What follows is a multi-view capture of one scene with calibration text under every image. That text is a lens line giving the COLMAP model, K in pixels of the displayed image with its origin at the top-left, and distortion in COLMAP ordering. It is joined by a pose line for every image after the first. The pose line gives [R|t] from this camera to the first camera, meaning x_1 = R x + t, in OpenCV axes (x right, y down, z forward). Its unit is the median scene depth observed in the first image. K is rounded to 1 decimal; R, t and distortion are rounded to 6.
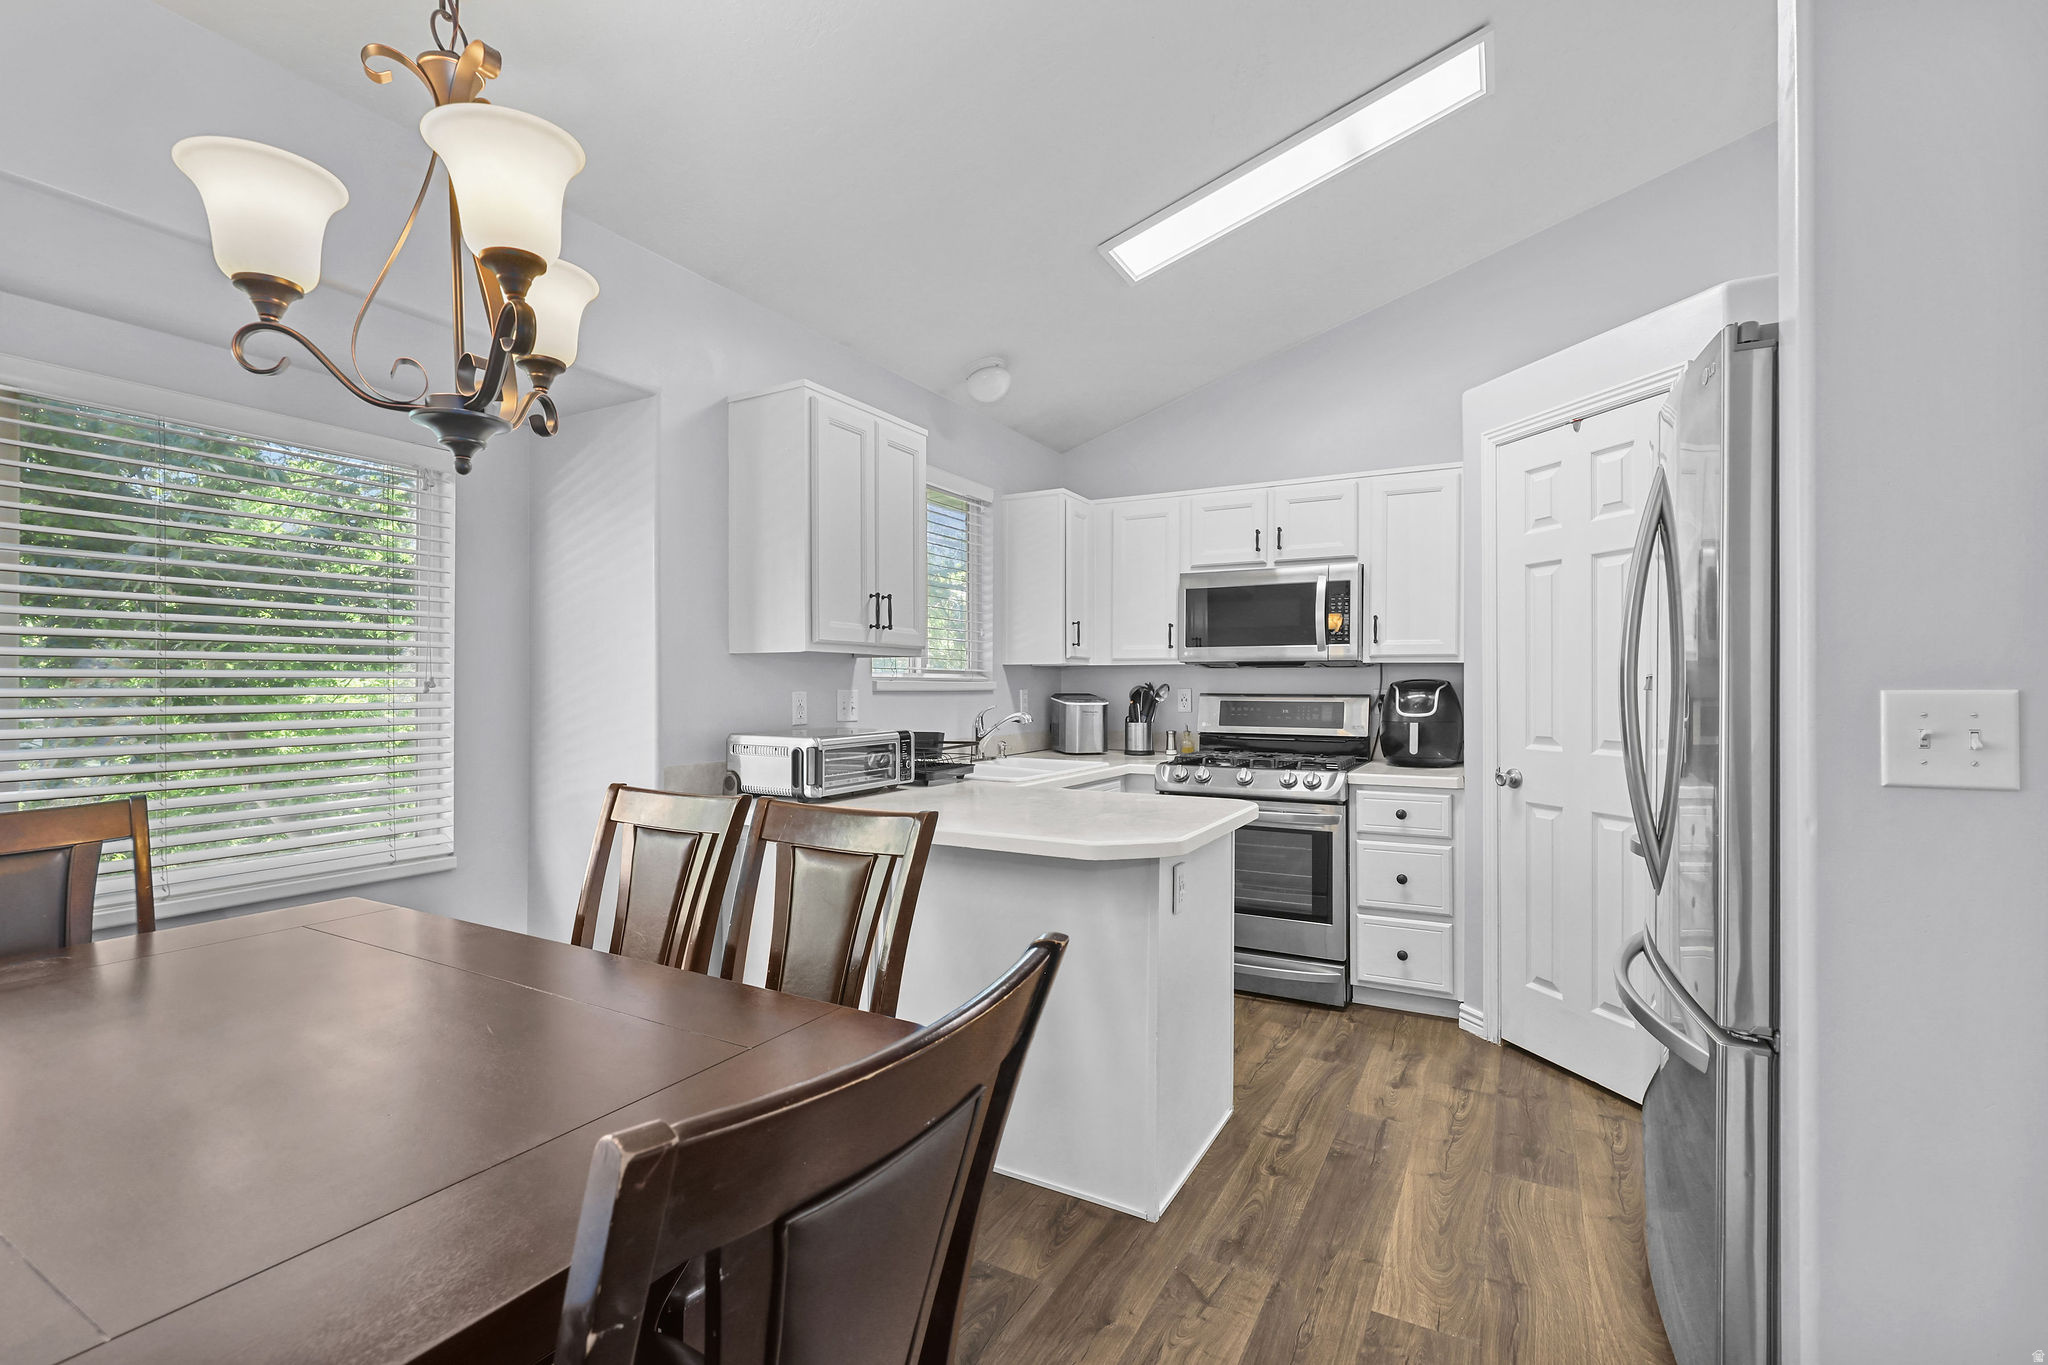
lens RADIAL K [[905.9, 0, 1021.7], [0, 905.9, 690.2], [0, 0, 1]] dist [-0.002293, -0.000459]
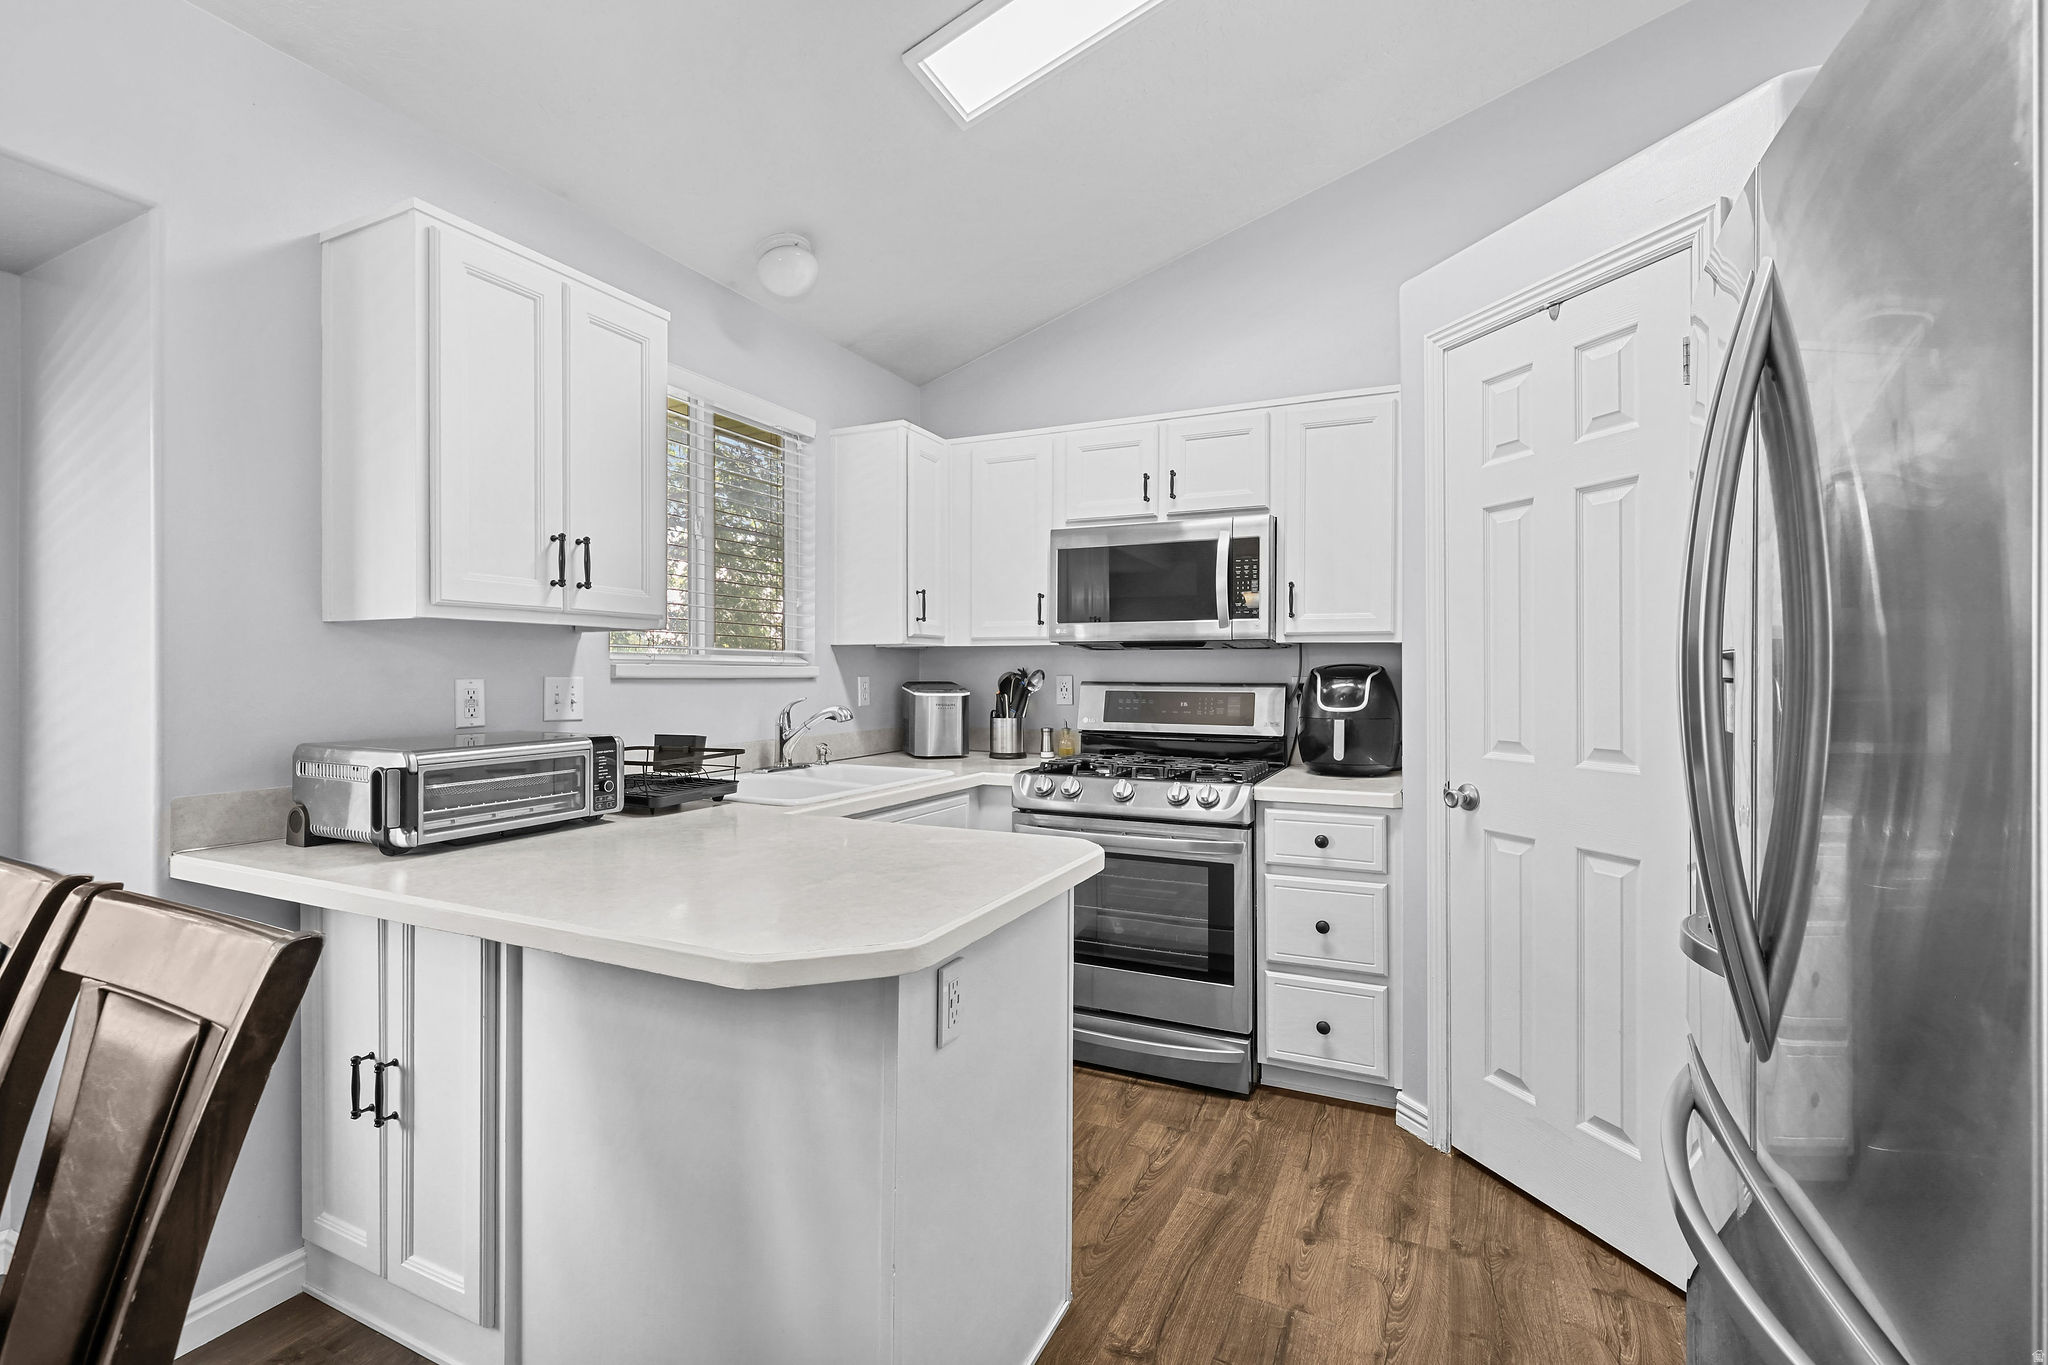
lens RADIAL K [[905.9, 0, 1022.3], [0, 905.9, 673.9], [0, 0, 1]] dist [-0.002293, -0.000459]
pose [[0.998106, 0.000954, 0.061507, 0.129321], [-0.000699, 0.999991, -0.004177, 0.000151], [-0.061510, 0.004127, 0.998098, 0.272683]]
